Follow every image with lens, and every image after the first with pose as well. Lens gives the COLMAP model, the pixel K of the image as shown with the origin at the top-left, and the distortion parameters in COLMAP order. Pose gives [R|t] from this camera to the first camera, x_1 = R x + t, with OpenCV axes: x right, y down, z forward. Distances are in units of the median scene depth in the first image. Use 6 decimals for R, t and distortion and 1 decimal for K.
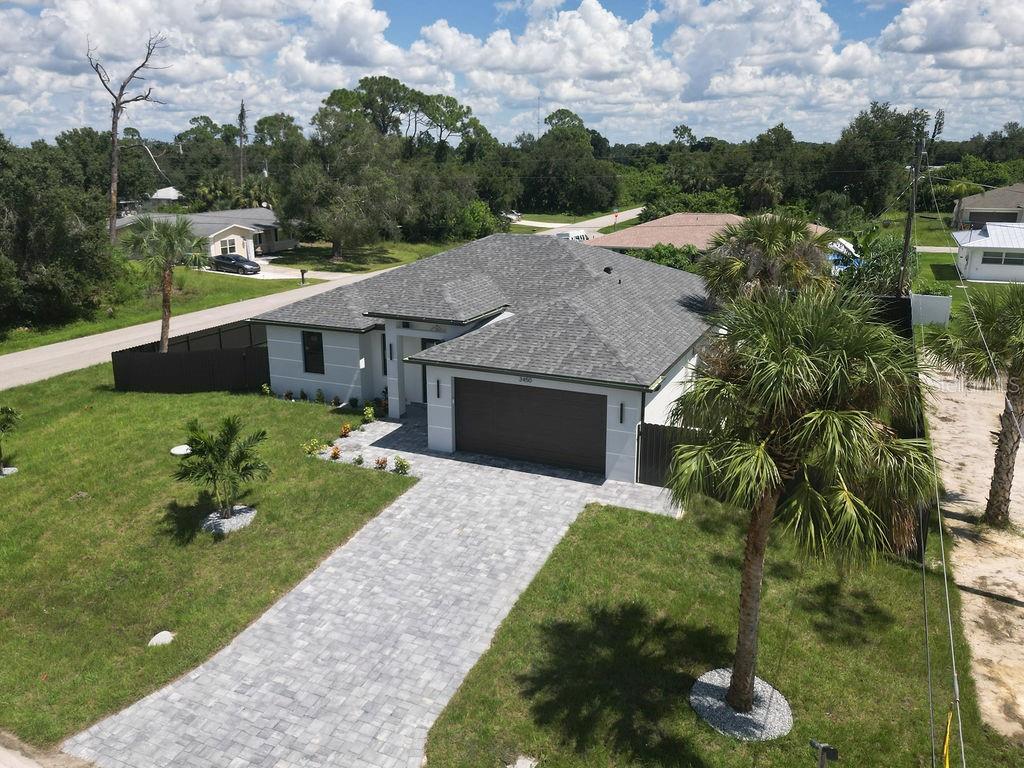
lens RADIAL K [[823.2, 0, 510.2], [0, 823.2, 383.9], [0, 0, 1]] dist [0.046228, -0.012451]
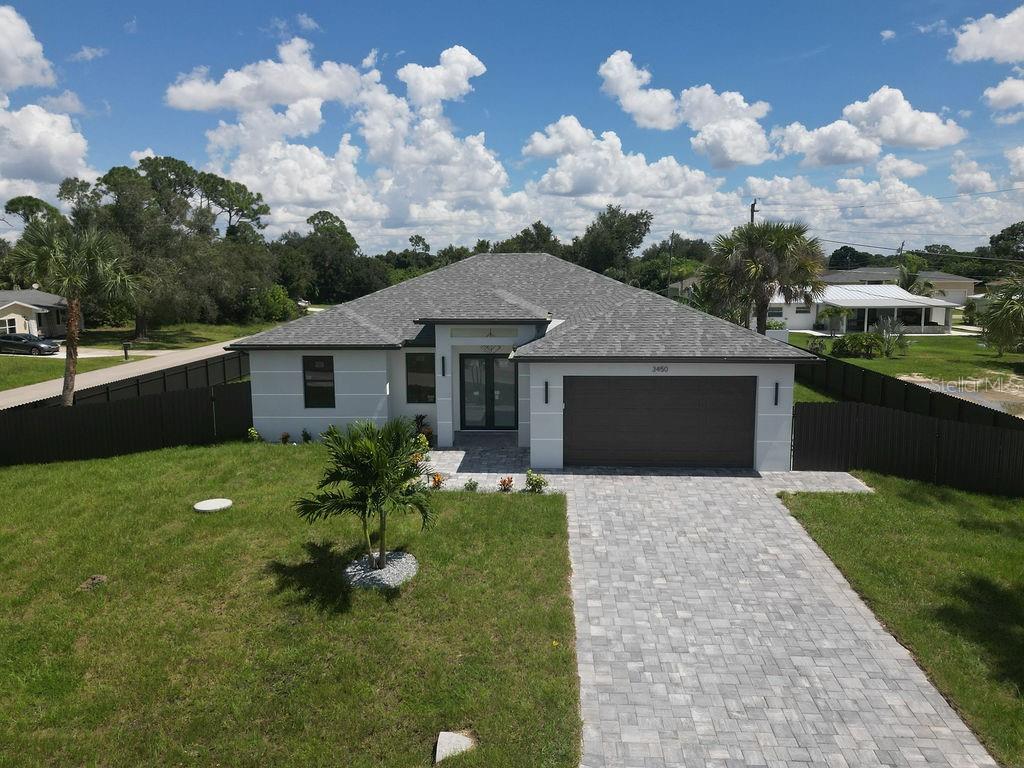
lens RADIAL K [[747.7, 0, 520.5], [0, 747.7, 381.6], [0, 0, 1]] dist [0.047904, -0.036525]
pose [[0.928486, -0.058871, 0.366671, -0.418097], [0.105031, 0.988672, -0.107223, 0.079133], [-0.356205, 0.138067, 0.924151, 0.318801]]
